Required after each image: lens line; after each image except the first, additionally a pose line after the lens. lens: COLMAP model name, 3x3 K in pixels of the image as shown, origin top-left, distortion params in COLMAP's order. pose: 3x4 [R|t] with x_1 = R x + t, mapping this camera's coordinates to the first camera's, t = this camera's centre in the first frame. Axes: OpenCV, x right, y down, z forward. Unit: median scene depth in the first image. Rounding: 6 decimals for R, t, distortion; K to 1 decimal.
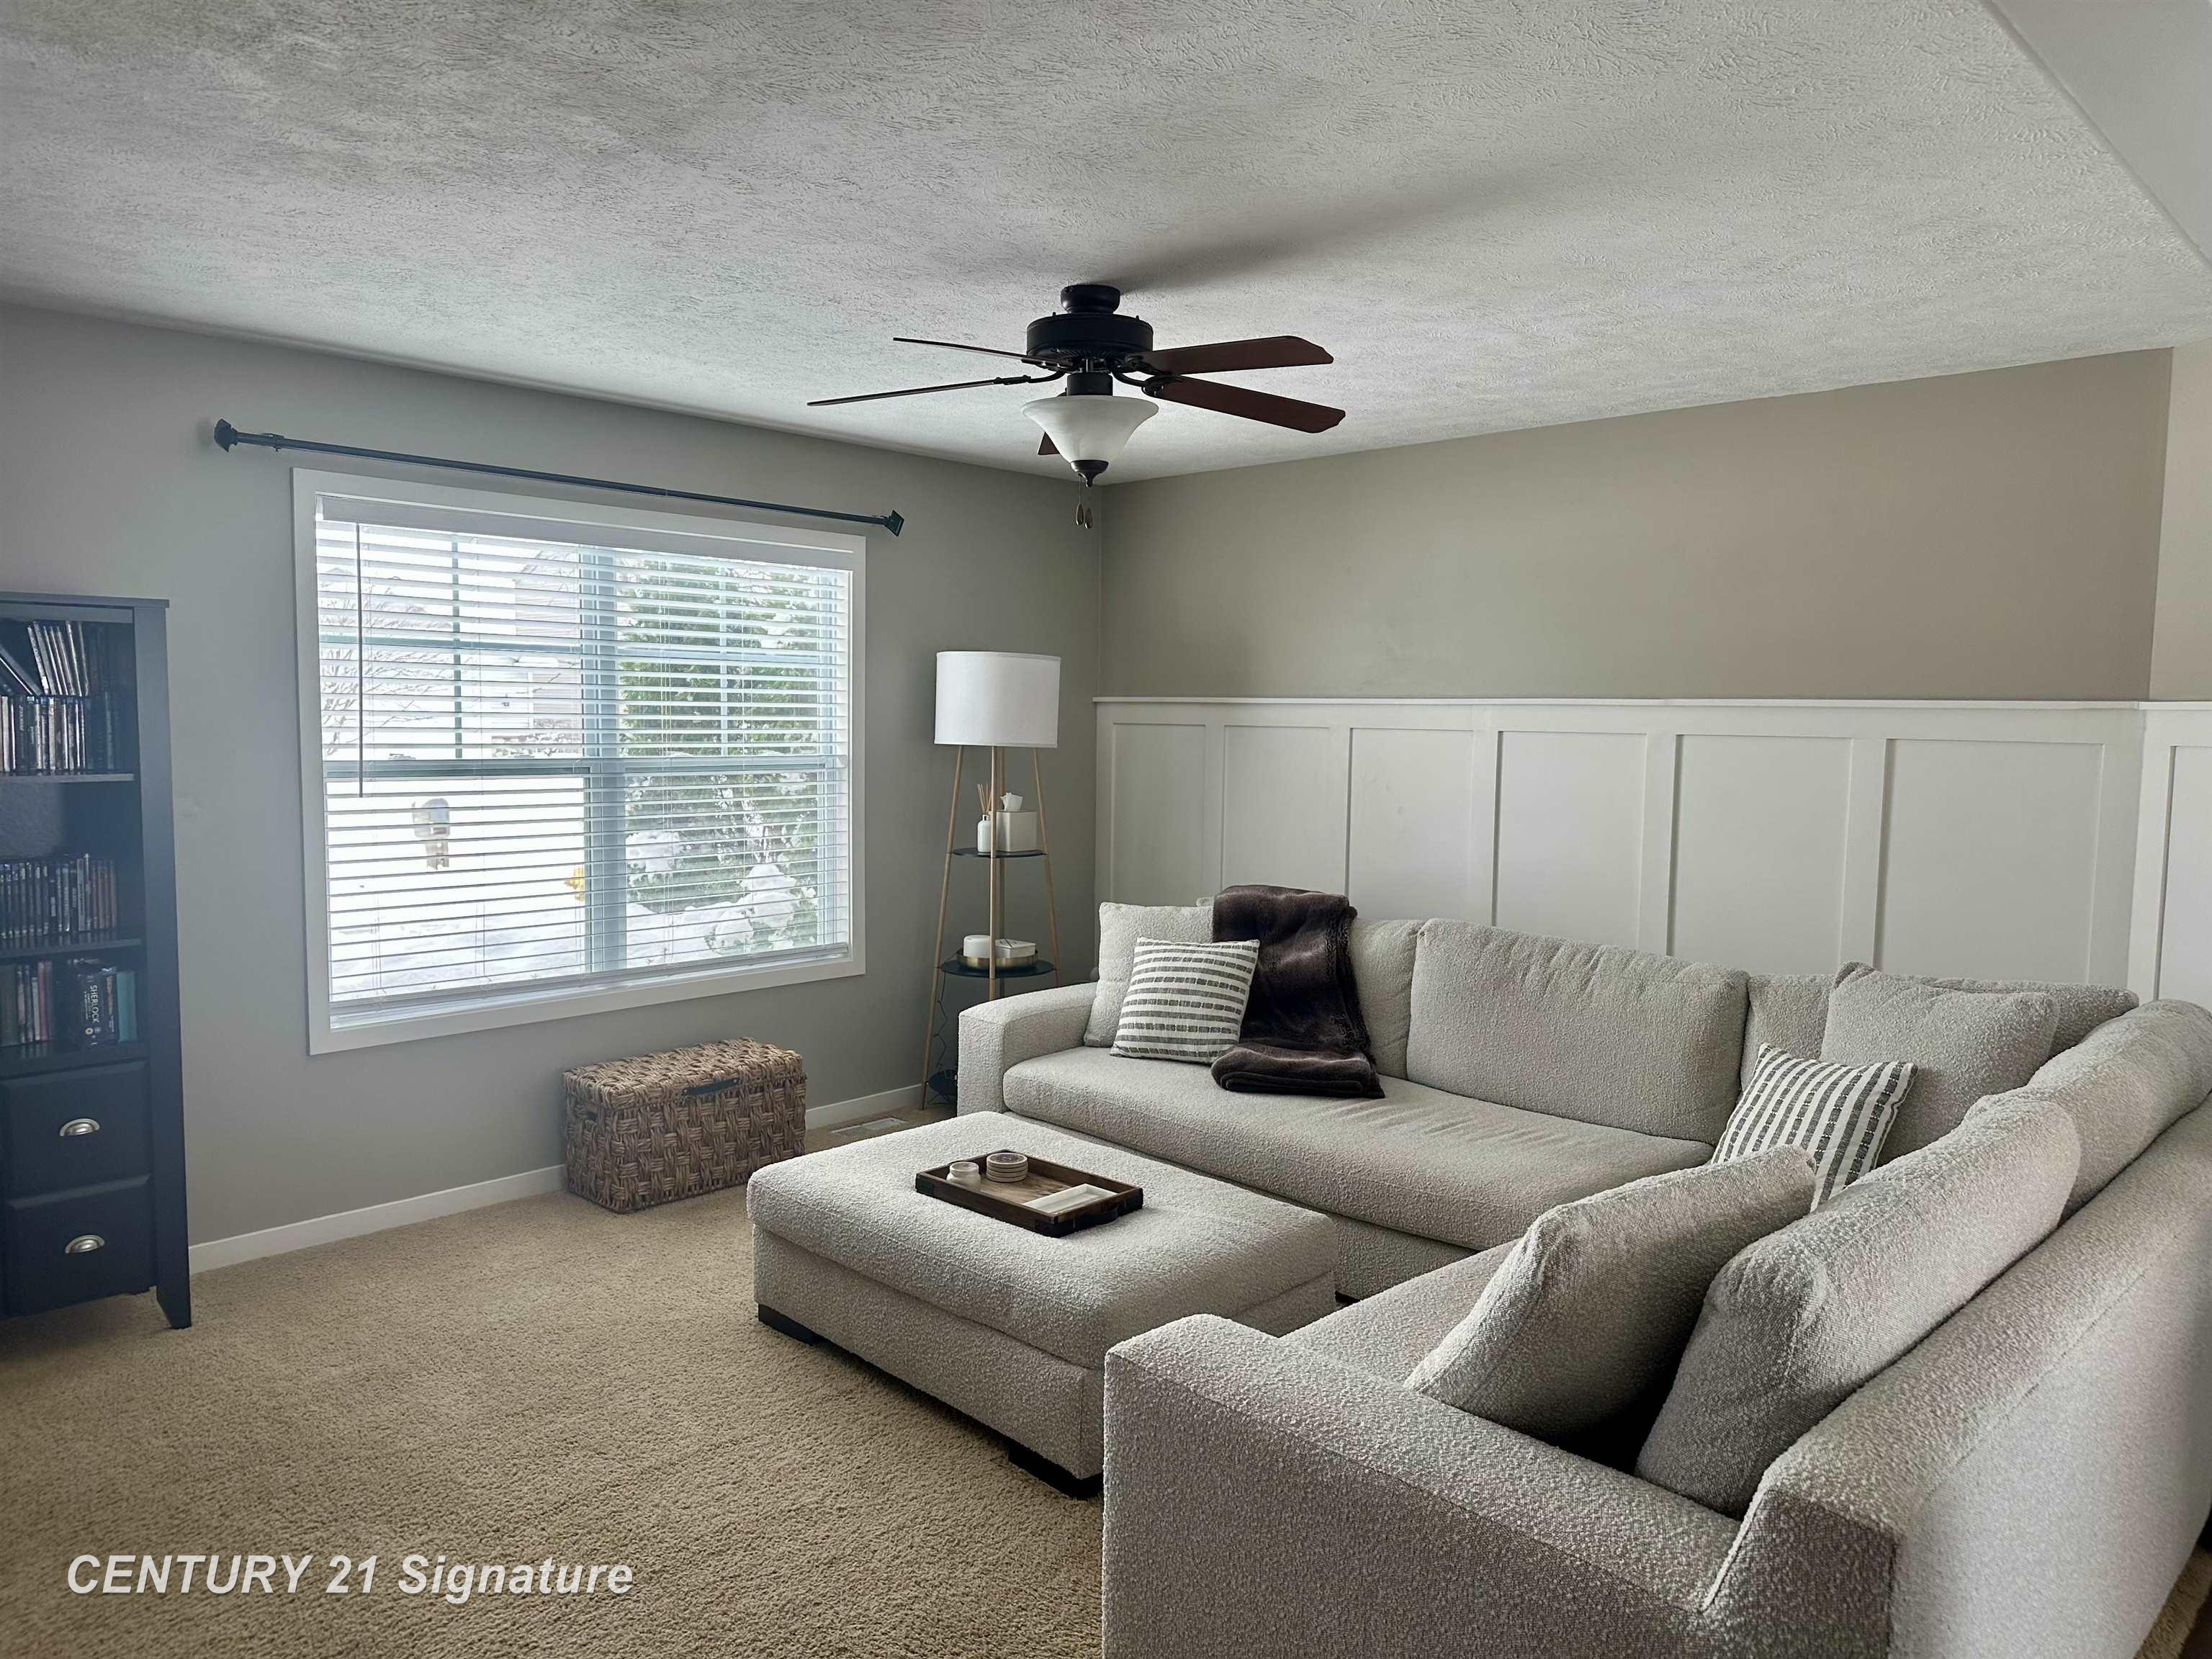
lens RADIAL K [[1549.2, 0, 1103.0], [0, 1549.2, 824.0], [0, 0, 1]] dist [0.032239, -0.017195]
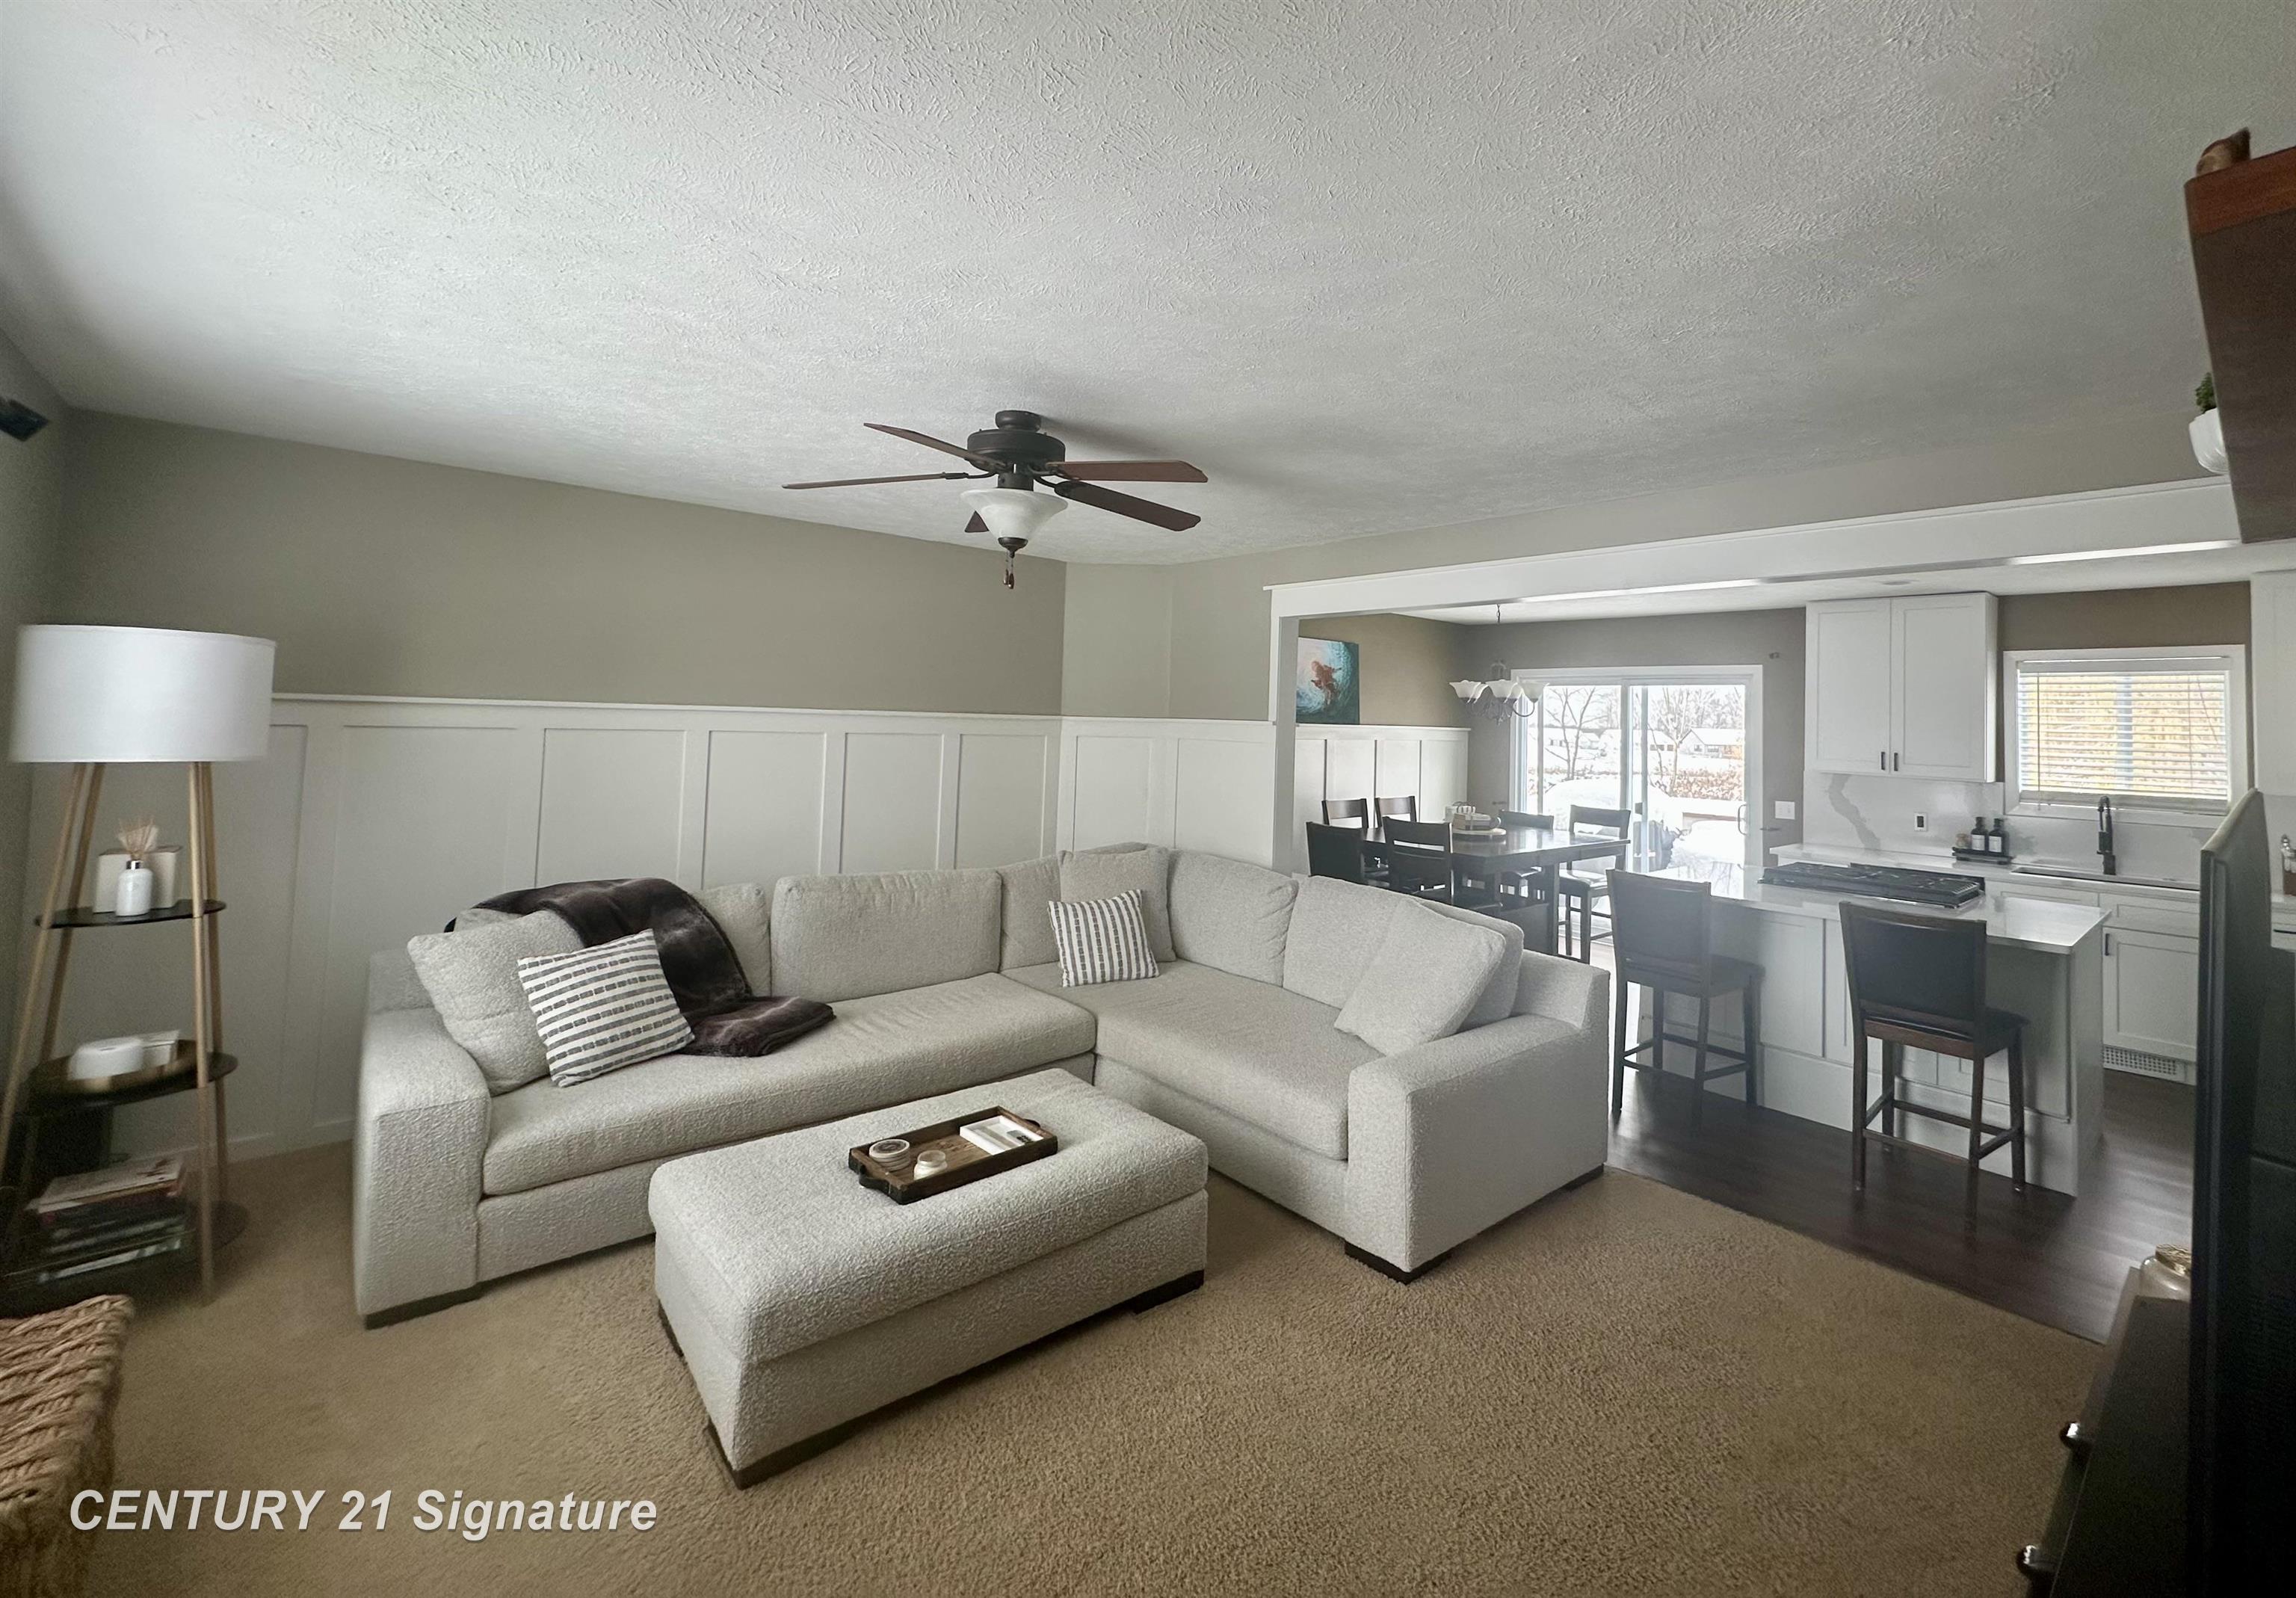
lens RADIAL K [[1052.5, 0, 1201.4], [0, 1052.5, 683.2], [0, 0, 1]] dist [0.002303, 0.000572]
pose [[0.046262, 0.027045, 0.998563, -0.708784], [0.050607, 0.998286, -0.029382, -0.063061], [-0.997647, 0.051894, 0.044814, 0.664779]]
